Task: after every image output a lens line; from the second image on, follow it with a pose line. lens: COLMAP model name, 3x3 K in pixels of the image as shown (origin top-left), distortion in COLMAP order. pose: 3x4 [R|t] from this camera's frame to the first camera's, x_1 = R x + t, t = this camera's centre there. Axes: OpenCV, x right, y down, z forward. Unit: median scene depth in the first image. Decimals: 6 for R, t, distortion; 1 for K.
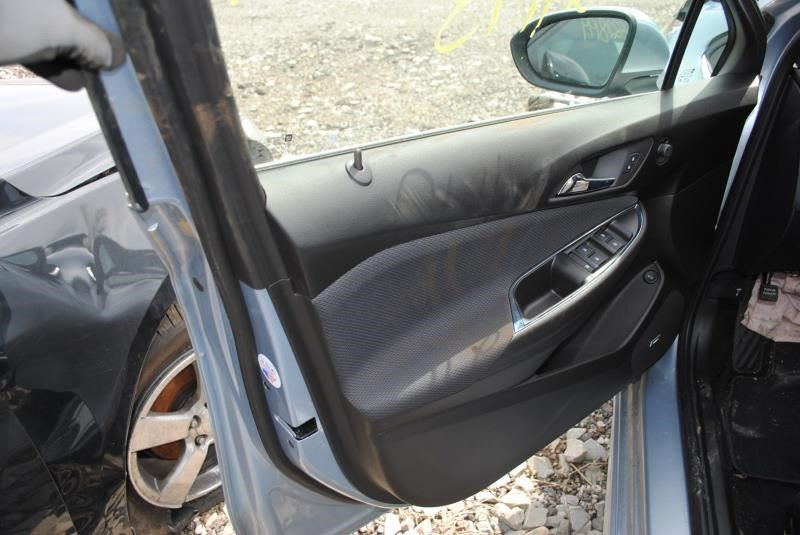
lens RADIAL K [[635.7, 0, 400.0], [0, 635.7, 267.5], [0, 0, 1]] dist [-0.074784, 0.000776]
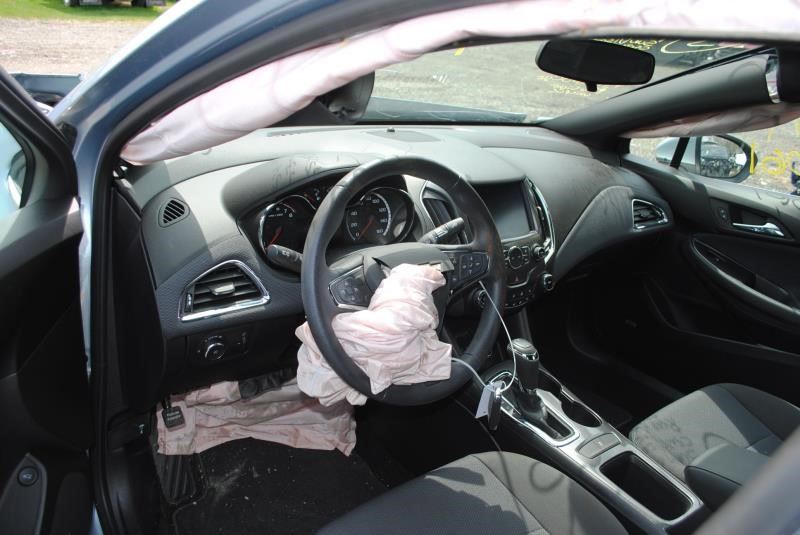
lens RADIAL K [[635.7, 0, 400.0], [0, 635.7, 267.5], [0, 0, 1]] dist [-0.074784, 0.000776]
pose [[0.576098, -0.230602, 0.784177, 0.138415], [0.334666, 0.941823, 0.031098, -0.092203], [-0.745728, 0.244522, 0.619757, 0.156154]]
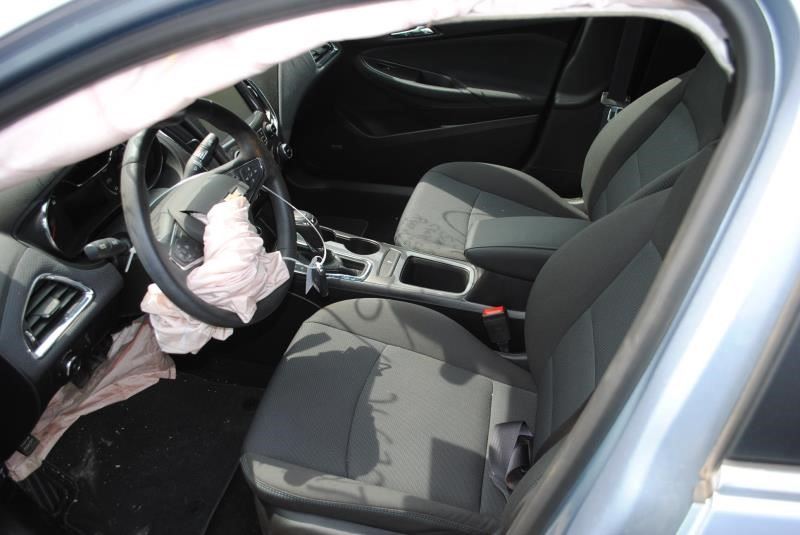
lens RADIAL K [[635.7, 0, 400.0], [0, 635.7, 267.5], [0, 0, 1]] dist [-0.074784, 0.000776]
pose [[-0.043565, -0.581042, 0.812707, 0.027043], [0.555998, 0.661762, 0.502929, -0.294367], [-0.830041, 0.473773, 0.294228, 0.229532]]
